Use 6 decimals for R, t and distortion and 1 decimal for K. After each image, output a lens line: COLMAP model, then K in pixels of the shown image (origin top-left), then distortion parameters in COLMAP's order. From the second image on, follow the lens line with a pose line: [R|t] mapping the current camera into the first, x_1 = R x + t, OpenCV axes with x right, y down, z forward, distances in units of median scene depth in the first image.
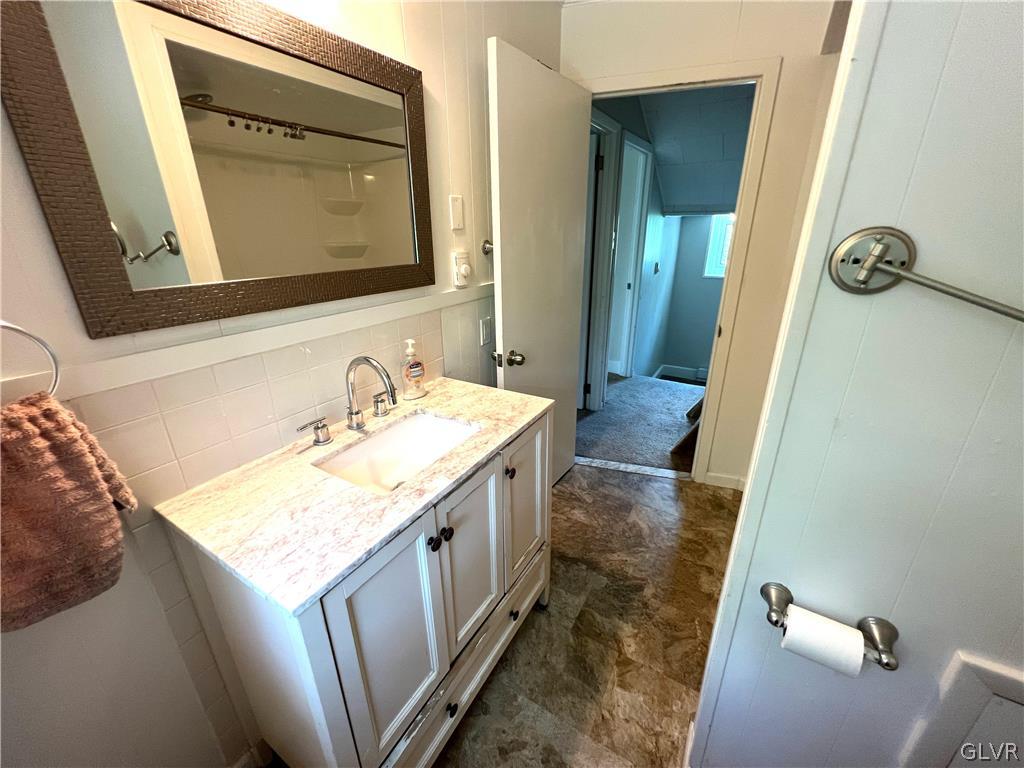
lens RADIAL K [[410.7, 0, 511.6], [0, 410.7, 381.9], [0, 0, 1]] dist [0.001274, -0.000079]
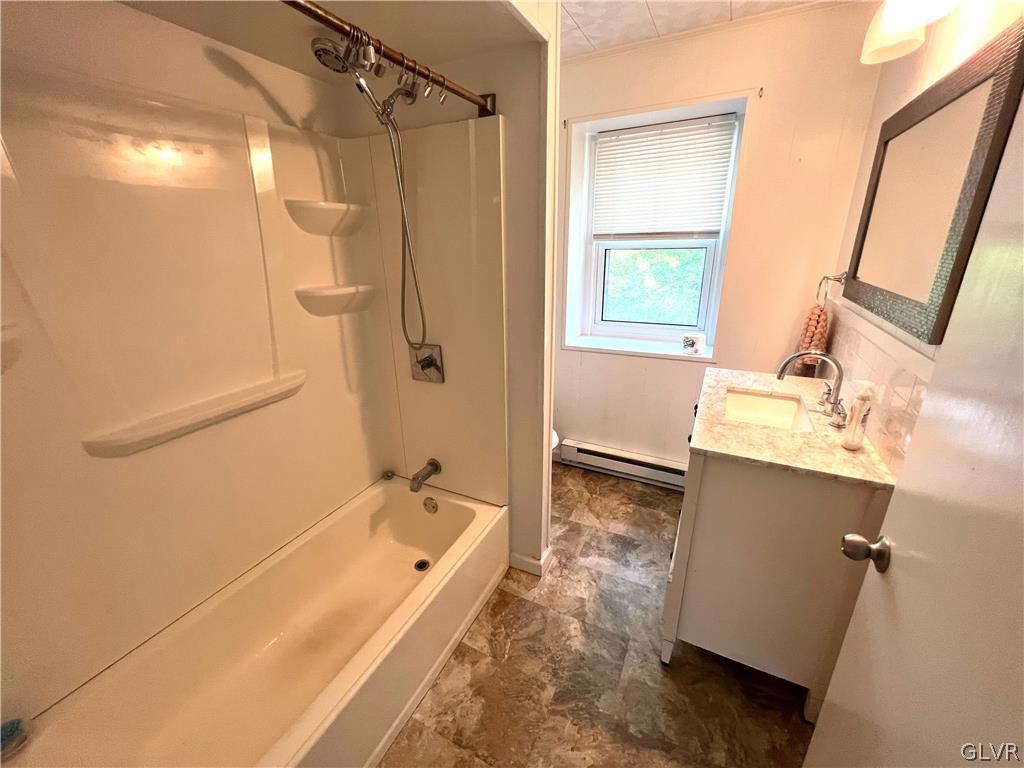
lens RADIAL K [[410.7, 0, 511.2], [0, 410.7, 383.6], [0, 0, 1]] dist [0.001274, -0.000079]
pose [[-0.997291, 0.048699, -0.055127, 0.482230], [0.002683, 0.773043, 0.634348, -0.569162], [0.073508, 0.632481, -0.771080, 1.408479]]
